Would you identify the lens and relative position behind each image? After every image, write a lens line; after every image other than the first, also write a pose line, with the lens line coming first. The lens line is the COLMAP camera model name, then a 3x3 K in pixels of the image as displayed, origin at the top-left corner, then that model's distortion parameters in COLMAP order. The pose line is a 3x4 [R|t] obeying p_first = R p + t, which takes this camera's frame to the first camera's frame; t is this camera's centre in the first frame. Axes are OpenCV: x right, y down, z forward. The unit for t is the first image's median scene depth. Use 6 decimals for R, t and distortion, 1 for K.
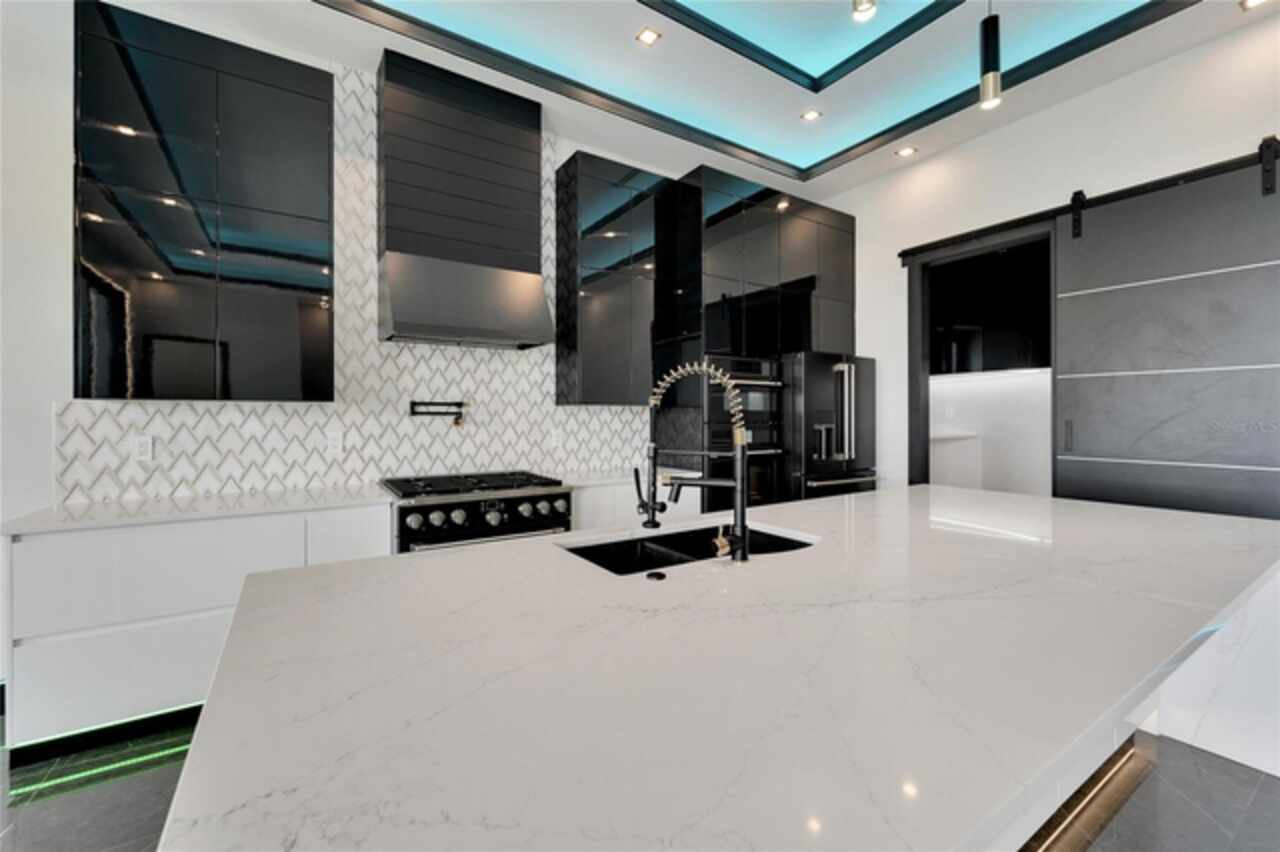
lens RADIAL K [[524.0, 0, 638.6], [0, 524.0, 413.1], [0, 0, 1]] dist [0.001043, 0.000083]
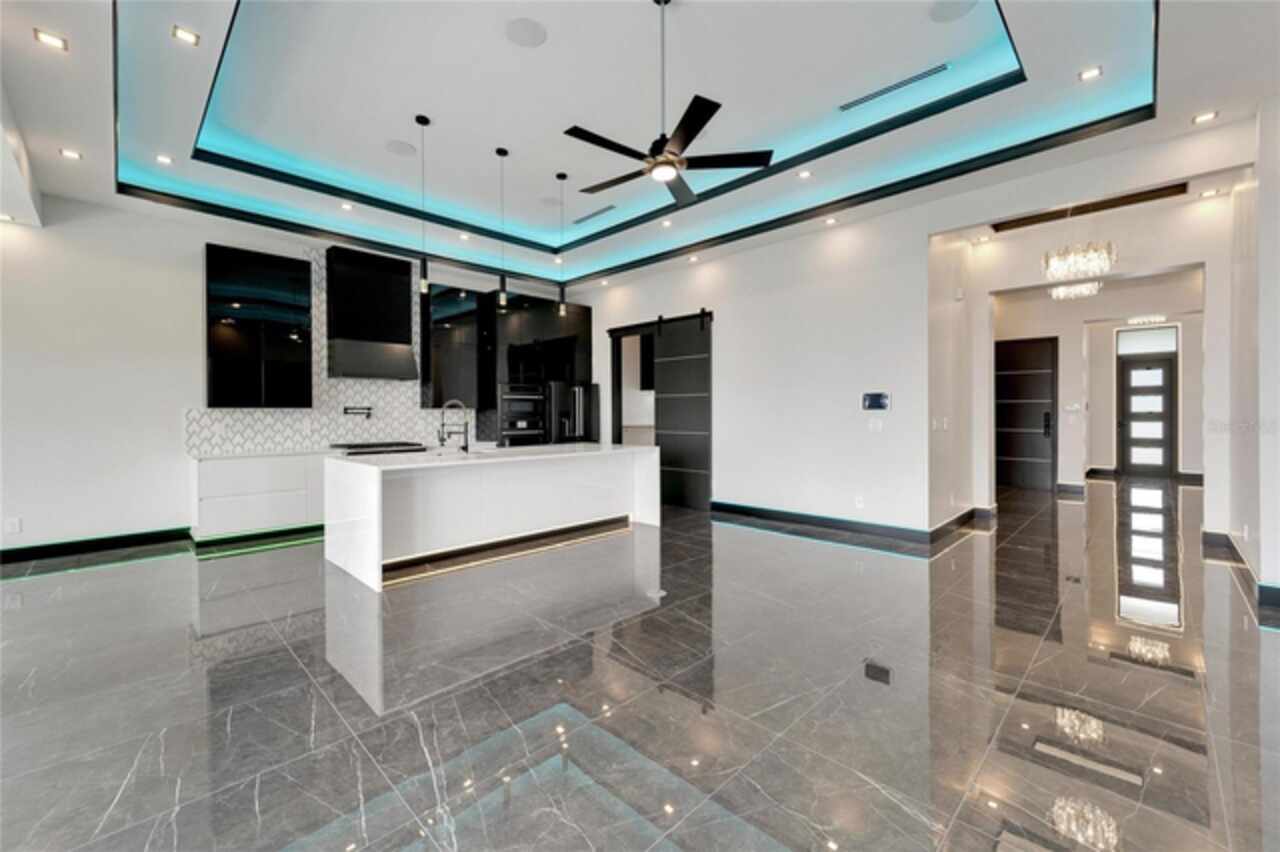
lens RADIAL K [[515.4, 0, 634.3], [0, 515.4, 416.5], [0, 0, 1]] dist [0.000503, 0.000172]
pose [[0.979372, -0.005092, 0.202001, 0.268694], [0.003006, 0.999939, 0.010632, -0.004660], [-0.202043, -0.009806, 0.979328, -1.201273]]
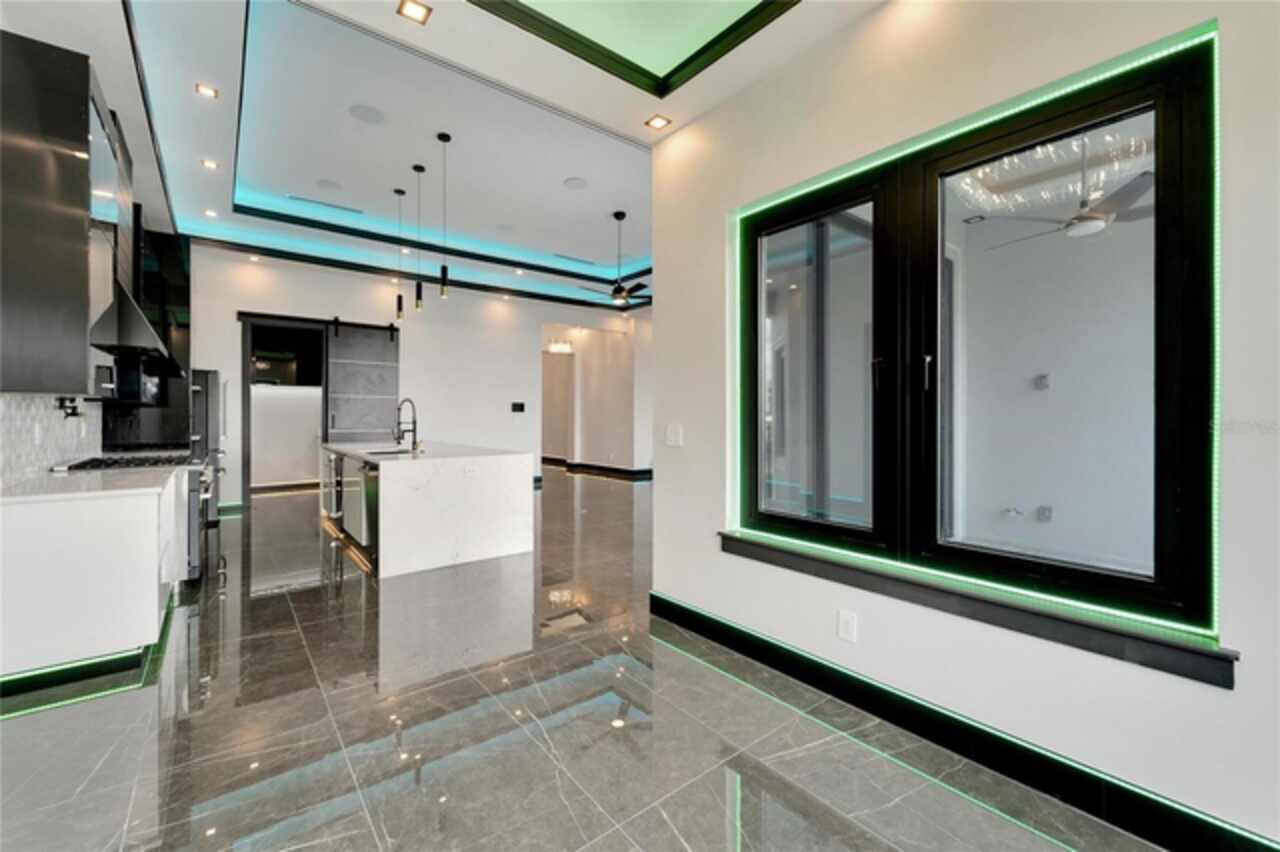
lens RADIAL K [[515.4, 0, 634.3], [0, 515.4, 416.5], [0, 0, 1]] dist [0.000503, 0.000172]
pose [[-0.097974, 0.001892, 0.995187, -1.593071], [-0.004701, 0.999986, -0.002363, 0.020177], [-0.995178, -0.004910, -0.097964, -0.088968]]
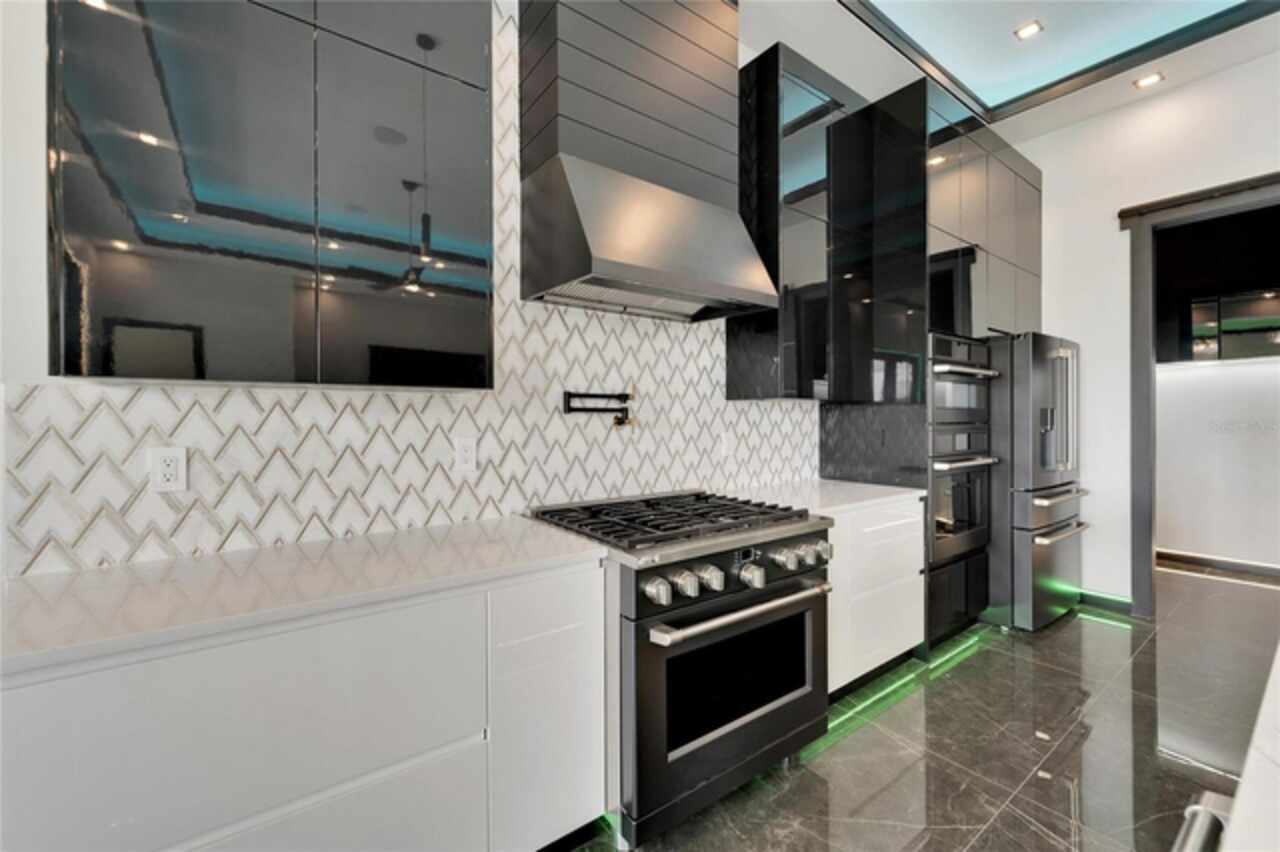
lens RADIAL K [[515.4, 0, 634.3], [0, 515.4, 416.5], [0, 0, 1]] dist [0.000503, 0.000172]
pose [[0.998283, 0.001154, 0.058565, -0.381636], [-0.001496, 0.999982, 0.005799, 0.005311], [-0.058557, -0.005876, 0.998267, 0.332613]]
